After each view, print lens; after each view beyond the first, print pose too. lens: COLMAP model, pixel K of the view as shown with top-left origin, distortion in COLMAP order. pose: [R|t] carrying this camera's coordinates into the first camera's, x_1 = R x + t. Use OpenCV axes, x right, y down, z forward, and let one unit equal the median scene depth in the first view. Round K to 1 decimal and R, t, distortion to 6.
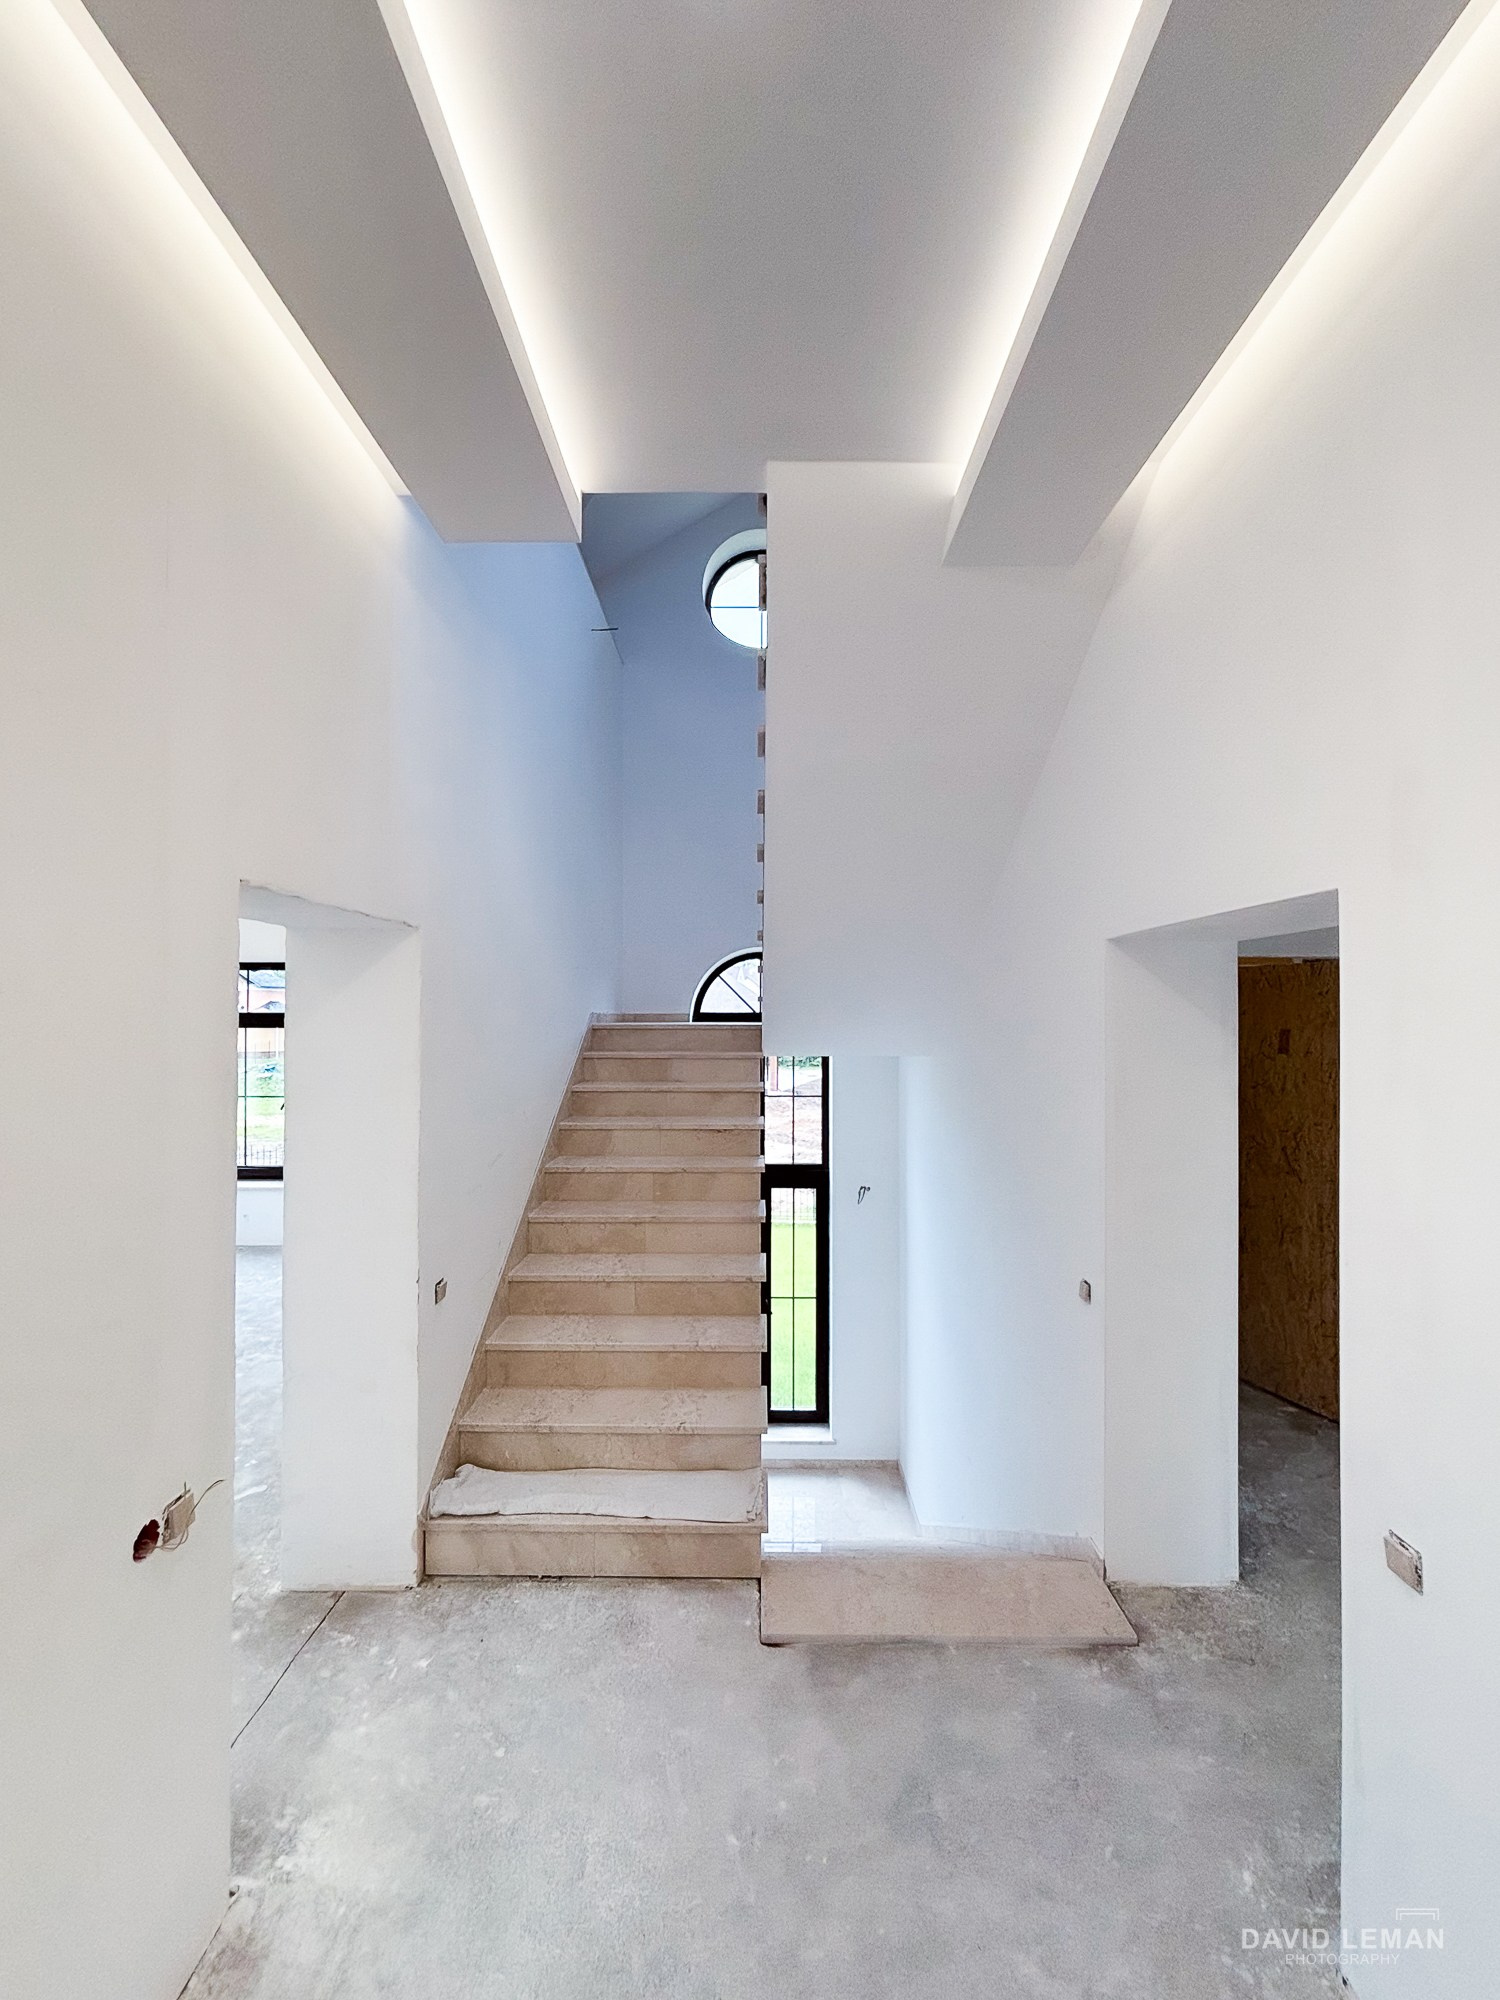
lens RADIAL K [[804.2, 0, 755.4], [0, 804.2, 1007.7], [0, 0, 1]] dist [0.000289, 0.000058]
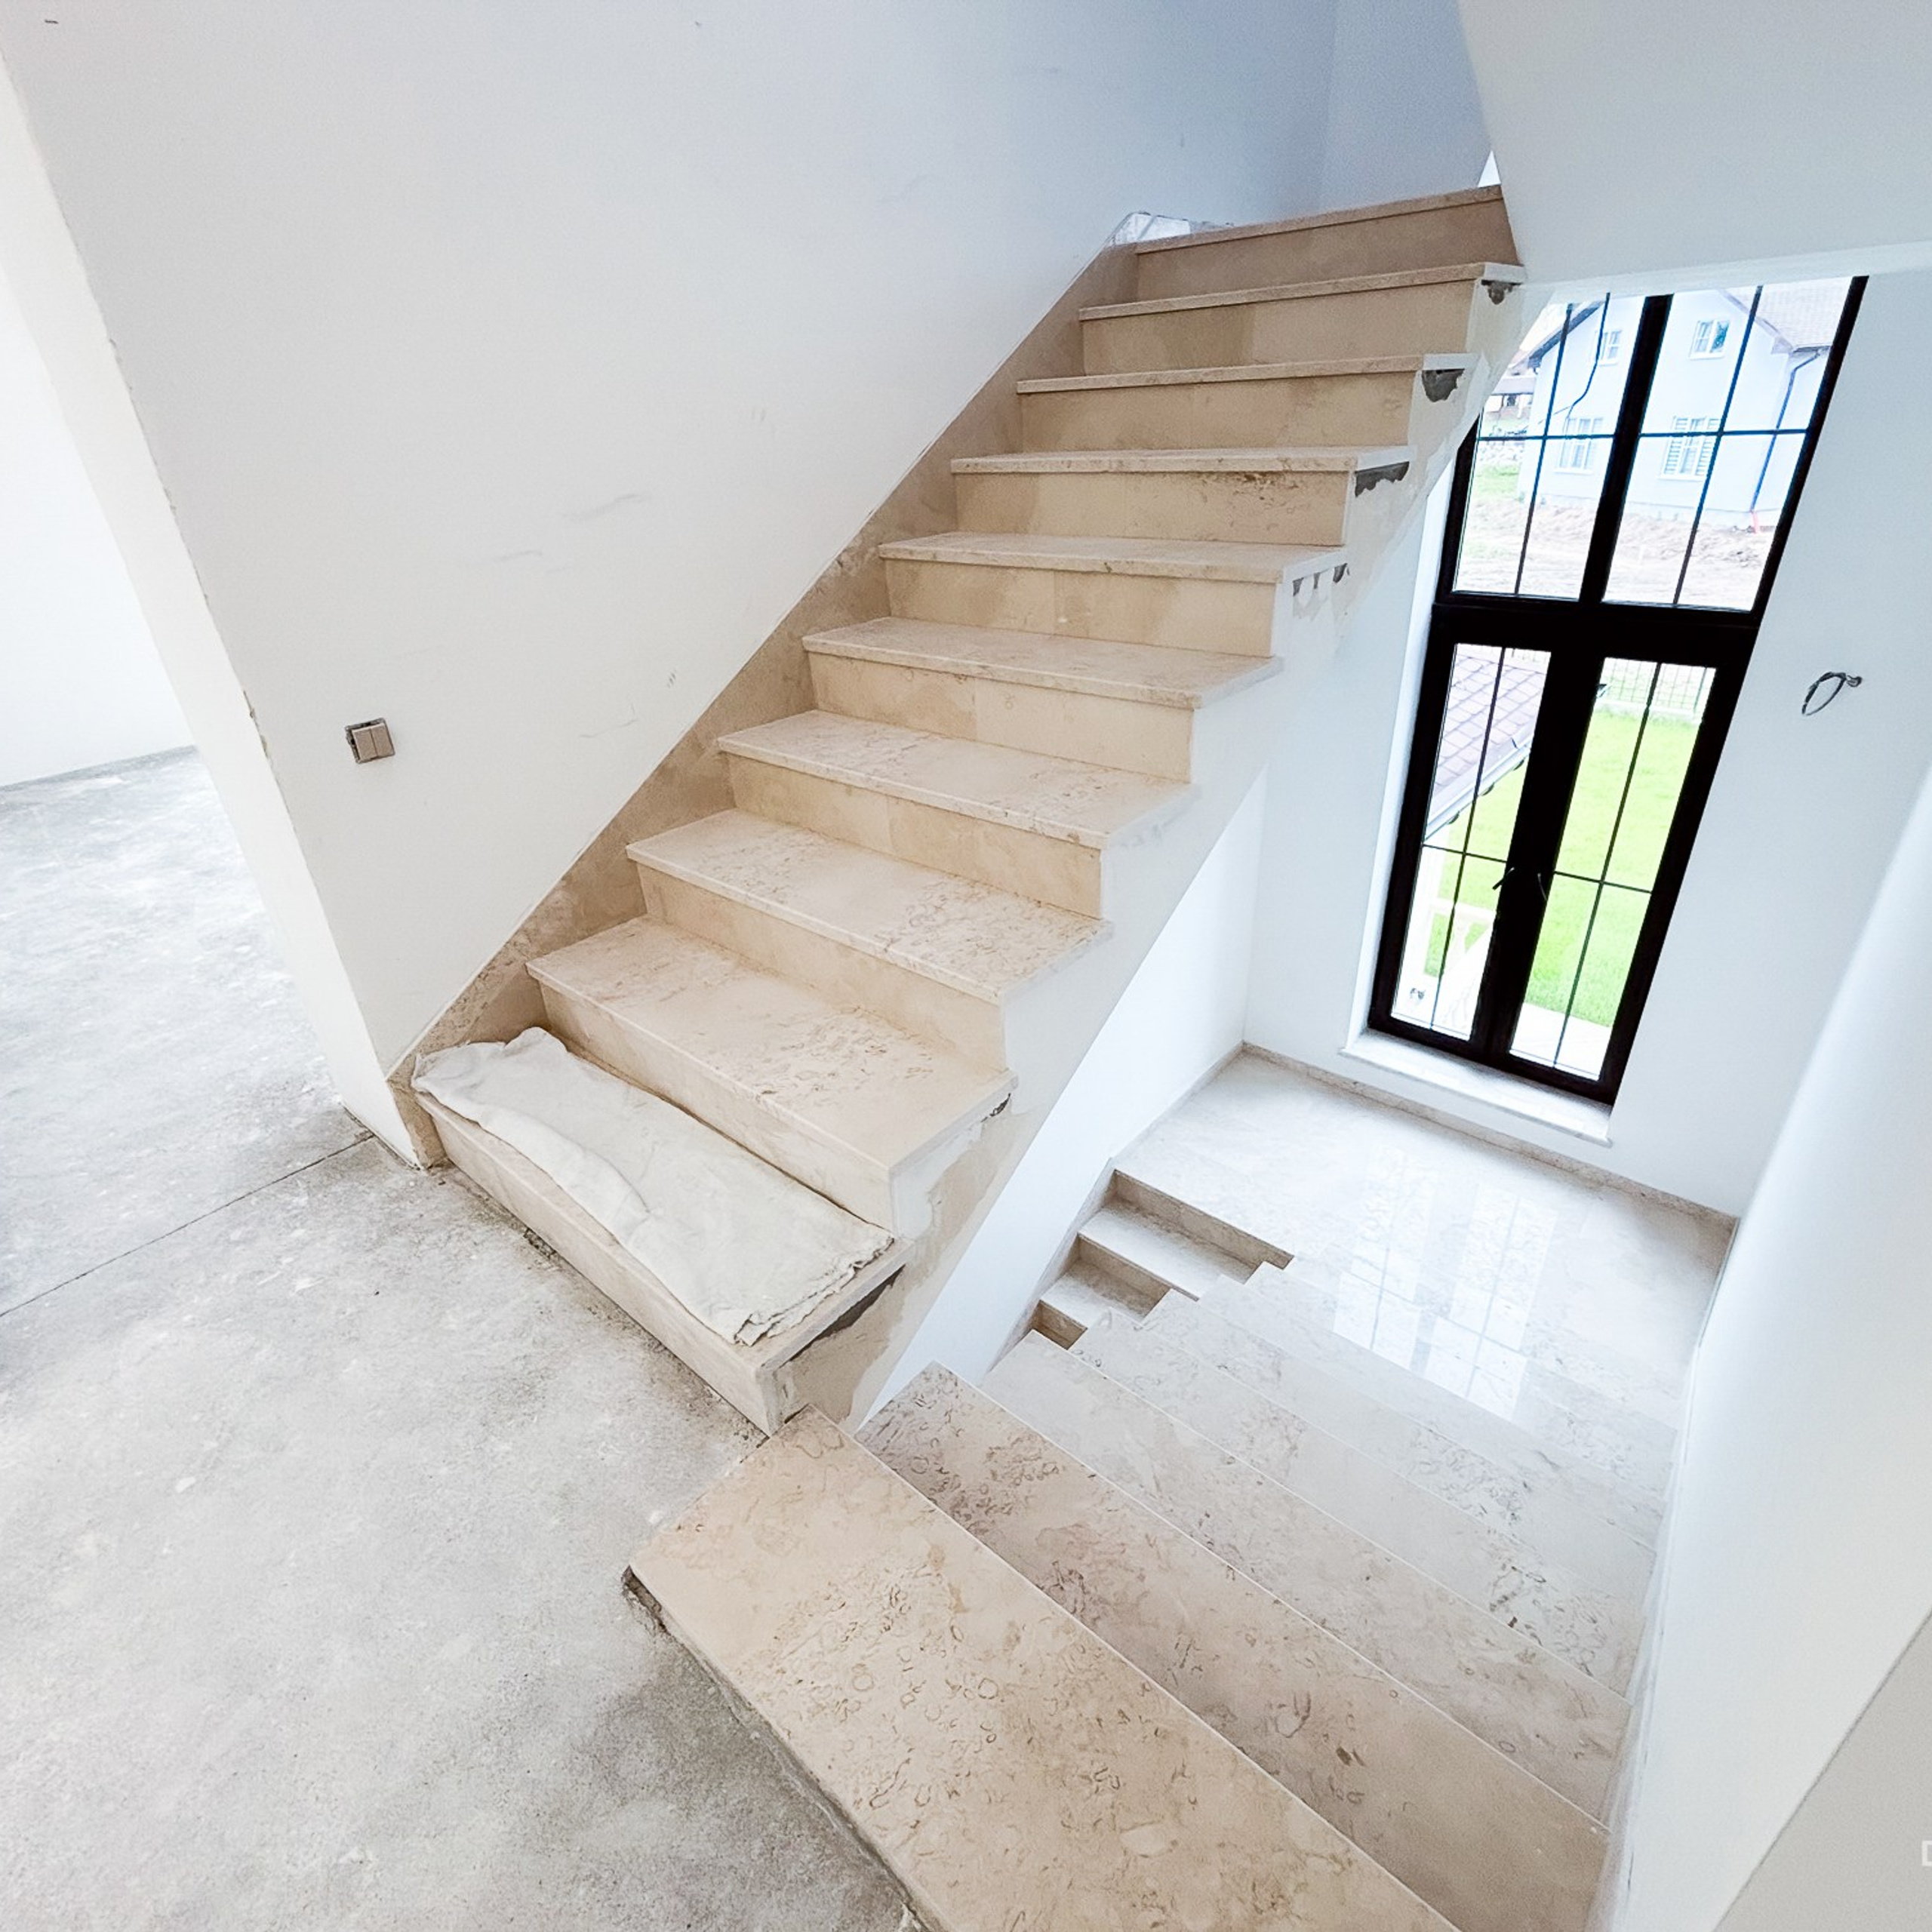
lens RADIAL K [[1038.1, 0, 955.6], [0, 1038.1, 962.5], [0, 0, 1]] dist [-0.001188, 0.002135]
pose [[0.755105, 0.275905, -0.594721, 0.289711], [0.060612, 0.873869, 0.482367, 0.139111], [0.652796, -0.400285, 0.643140, 0.615904]]
